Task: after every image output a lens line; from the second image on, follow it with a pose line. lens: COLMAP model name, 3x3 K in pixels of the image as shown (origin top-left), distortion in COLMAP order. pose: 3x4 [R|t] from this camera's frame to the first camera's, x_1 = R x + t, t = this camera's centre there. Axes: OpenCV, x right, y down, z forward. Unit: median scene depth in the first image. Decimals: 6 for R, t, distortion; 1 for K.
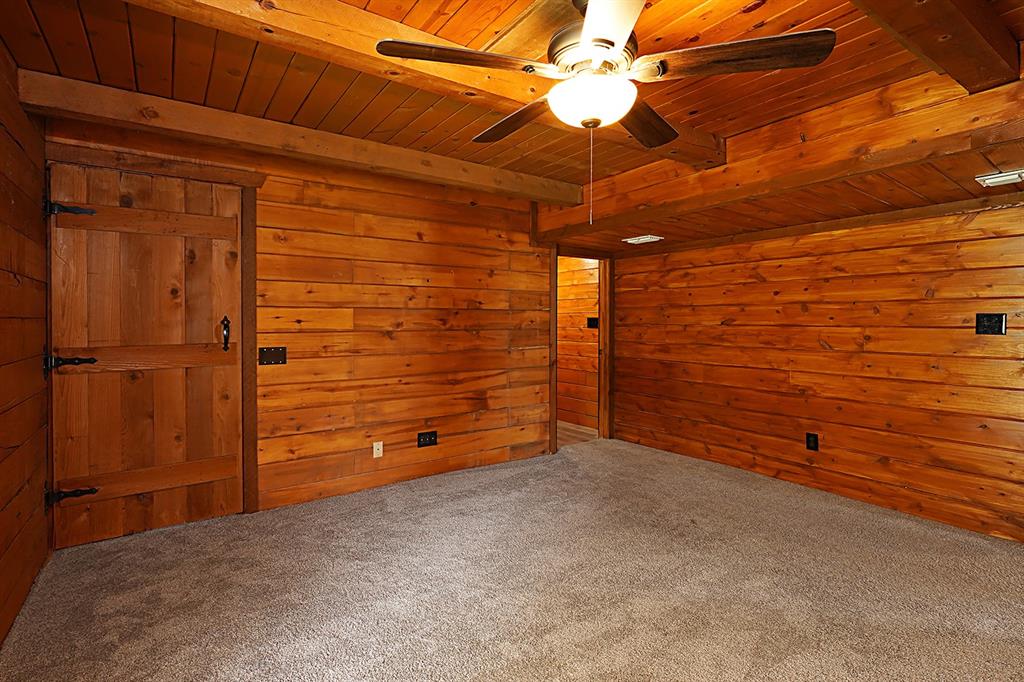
lens RADIAL K [[496.6, 0, 508.2], [0, 496.6, 320.0], [0, 0, 1]] dist [-0.001583, -0.000305]
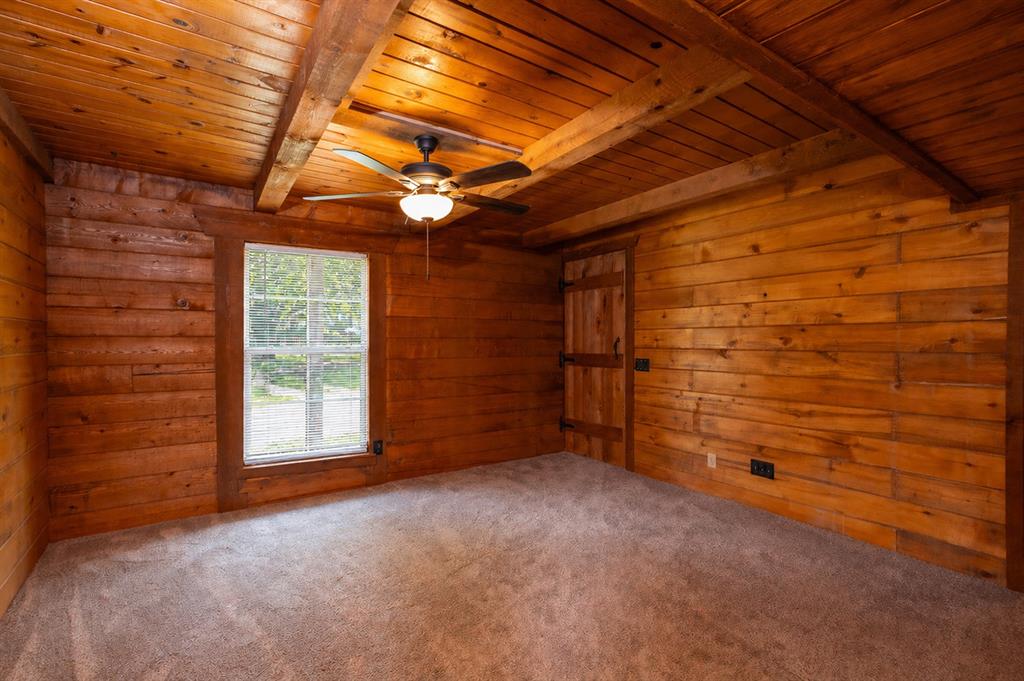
lens RADIAL K [[464.4, 0, 512.4], [0, 464.4, 342.0], [0, 0, 1]] dist [0.000779, 0.000019]
pose [[-0.008027, 0.004657, -0.999957, 0.690922], [0.000270, 0.999989, 0.004655, 0.002514], [0.999968, -0.000232, -0.008028, 0.546600]]
